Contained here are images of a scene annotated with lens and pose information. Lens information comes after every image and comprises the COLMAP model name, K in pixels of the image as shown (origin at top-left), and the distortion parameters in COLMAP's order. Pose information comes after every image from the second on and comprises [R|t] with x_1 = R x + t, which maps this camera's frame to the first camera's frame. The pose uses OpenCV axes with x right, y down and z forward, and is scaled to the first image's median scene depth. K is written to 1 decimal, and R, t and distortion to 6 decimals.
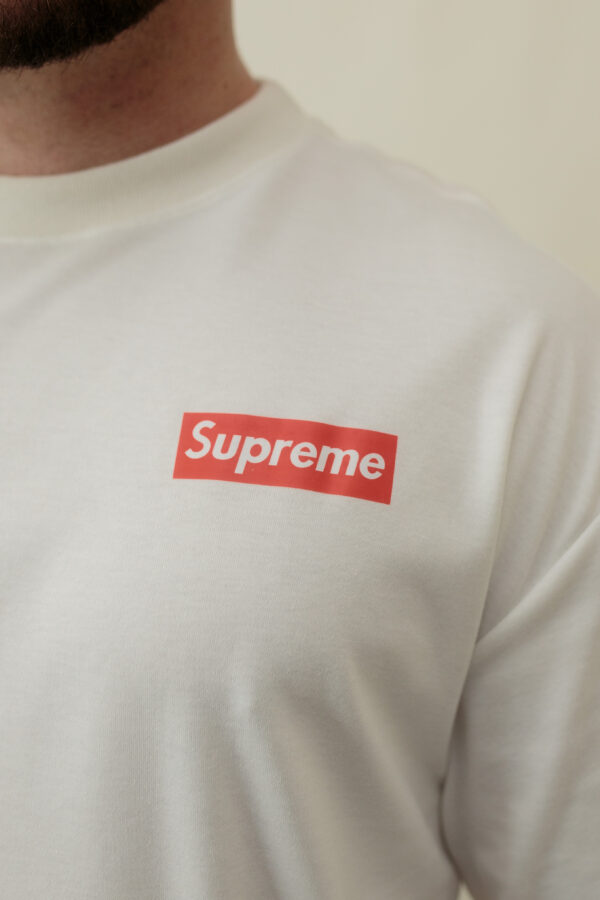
lens RADIAL K [[928.7, 0, 301.5], [0, 928.7, 454.3], [0, 0, 1]] dist [-0.002122, 0.000000]
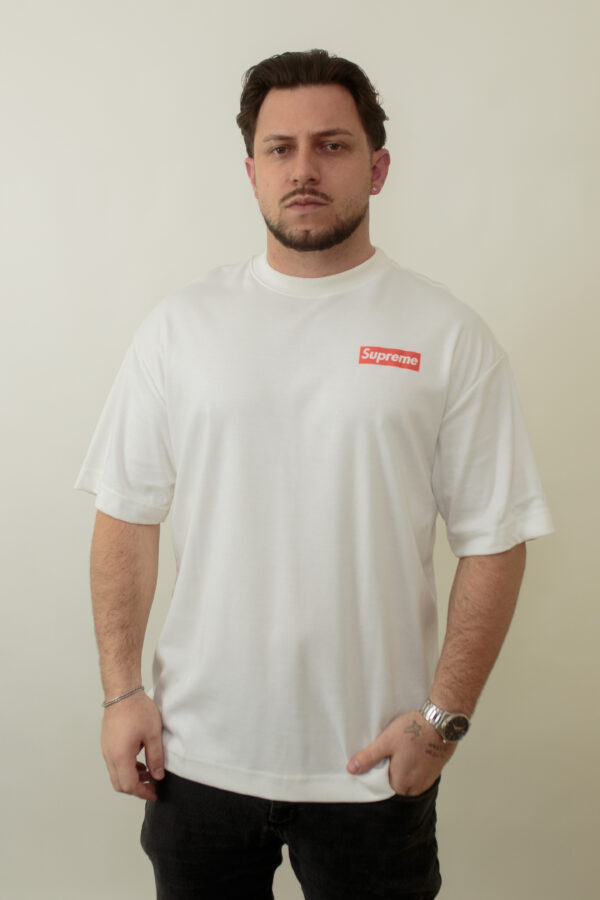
lens RADIAL K [[928.7, 0, 299.7], [0, 928.7, 455.7], [0, 0, 1]] dist [-0.002122, 0.000000]
pose [[0.998847, 0.004187, 0.047831, -0.523223], [-0.002121, 0.999066, -0.043155, 0.521907], [-0.047967, 0.043004, 0.997923, -2.486564]]
